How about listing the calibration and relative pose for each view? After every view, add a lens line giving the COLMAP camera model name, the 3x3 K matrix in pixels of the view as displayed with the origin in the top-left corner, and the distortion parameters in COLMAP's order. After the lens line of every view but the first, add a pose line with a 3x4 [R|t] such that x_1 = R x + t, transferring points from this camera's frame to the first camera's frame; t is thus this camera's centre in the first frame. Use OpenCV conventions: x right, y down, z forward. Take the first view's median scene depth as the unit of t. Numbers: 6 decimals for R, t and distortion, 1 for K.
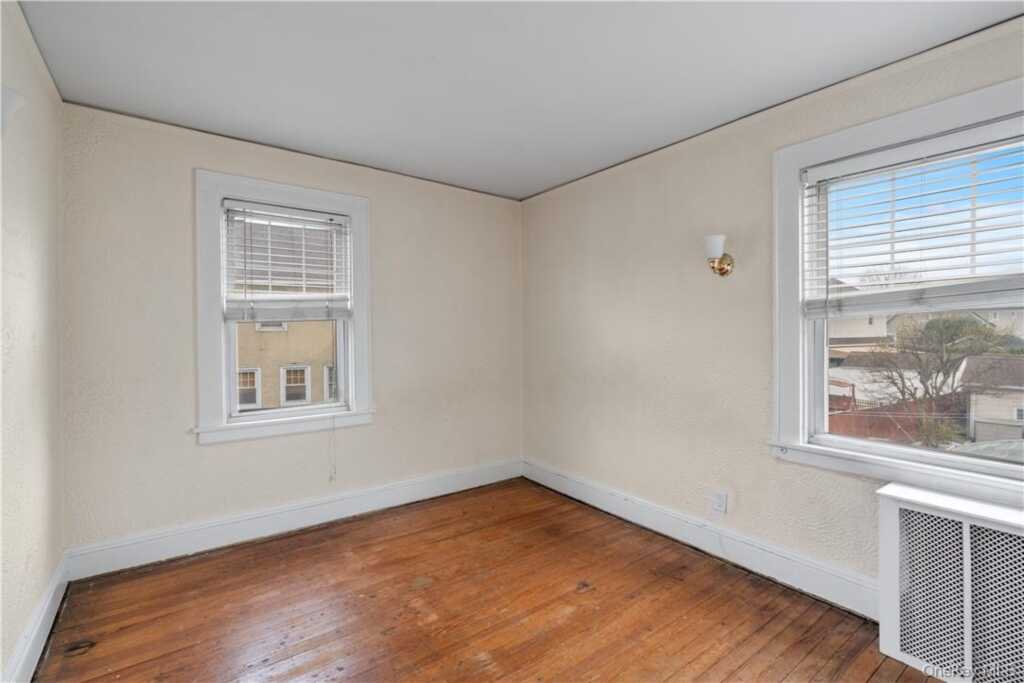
lens RADIAL K [[468.1, 0, 510.0], [0, 468.1, 339.5], [0, 0, 1]] dist [-0.000246, -0.000050]
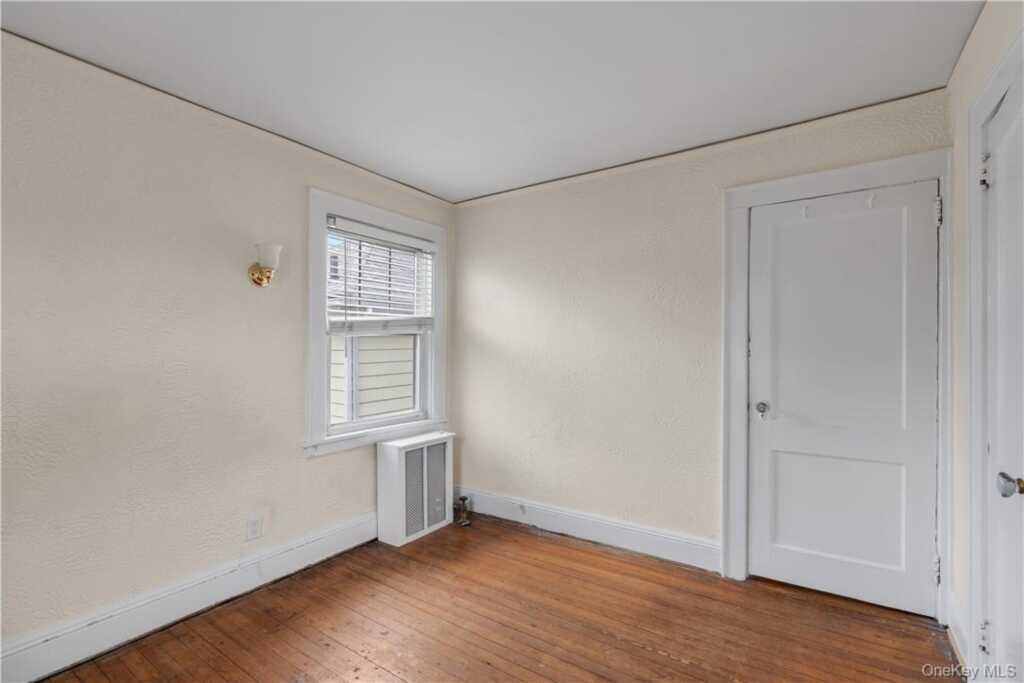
lens RADIAL K [[468.1, 0, 510.2], [0, 468.1, 342.2], [0, 0, 1]] dist [-0.000246, -0.000050]
pose [[-0.330310, 0.006520, 0.943850, -0.662958], [0.009639, 0.999947, -0.003534, -0.016245], [-0.943823, 0.007930, -0.330355, 0.914770]]
